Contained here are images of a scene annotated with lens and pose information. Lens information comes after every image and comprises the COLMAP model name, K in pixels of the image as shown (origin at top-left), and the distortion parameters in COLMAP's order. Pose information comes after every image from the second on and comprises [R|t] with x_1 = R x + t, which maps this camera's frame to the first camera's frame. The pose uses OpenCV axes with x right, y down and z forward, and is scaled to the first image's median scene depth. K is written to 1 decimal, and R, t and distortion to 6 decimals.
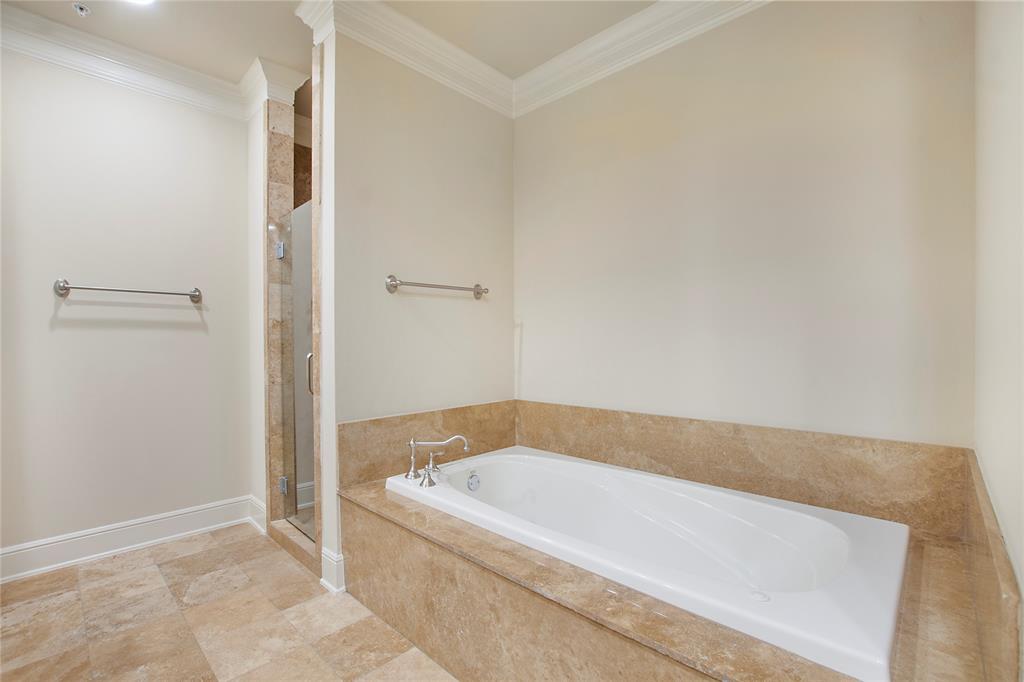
lens RADIAL K [[455.2, 0, 506.1], [0, 455.2, 342.4], [0, 0, 1]] dist [-0.016864, 0.000875]
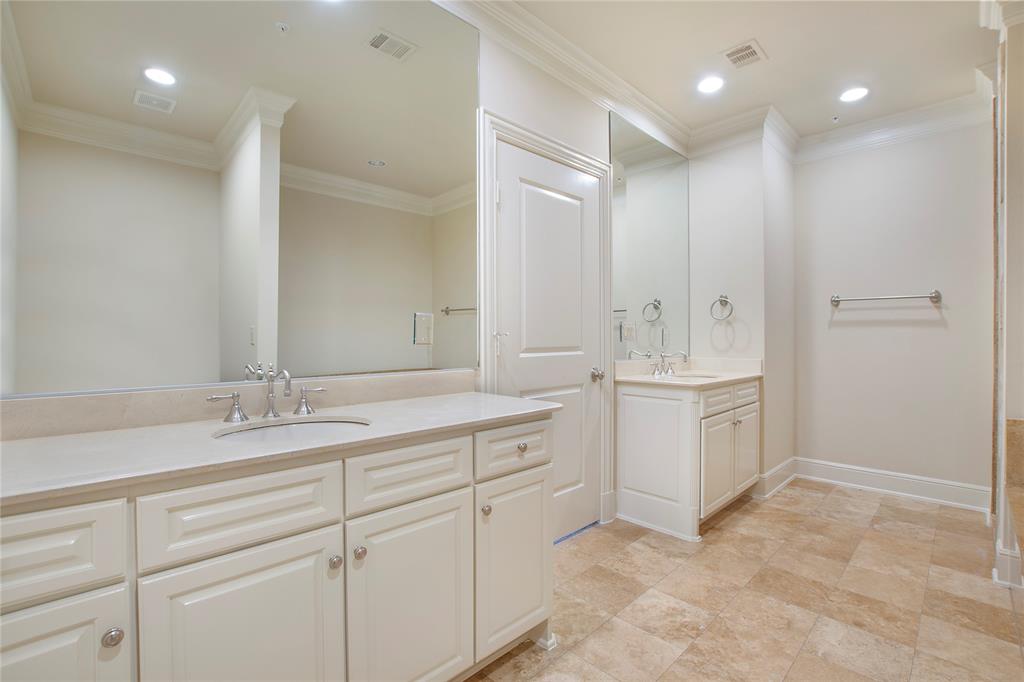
lens RADIAL K [[455.2, 0, 506.1], [0, 455.2, 342.4], [0, 0, 1]] dist [-0.016864, 0.000875]
pose [[-0.033403, 0.014249, -0.999340, 0.611884], [-0.006918, 0.999871, 0.014487, 0.005243], [0.999418, 0.007397, -0.033301, -0.070298]]
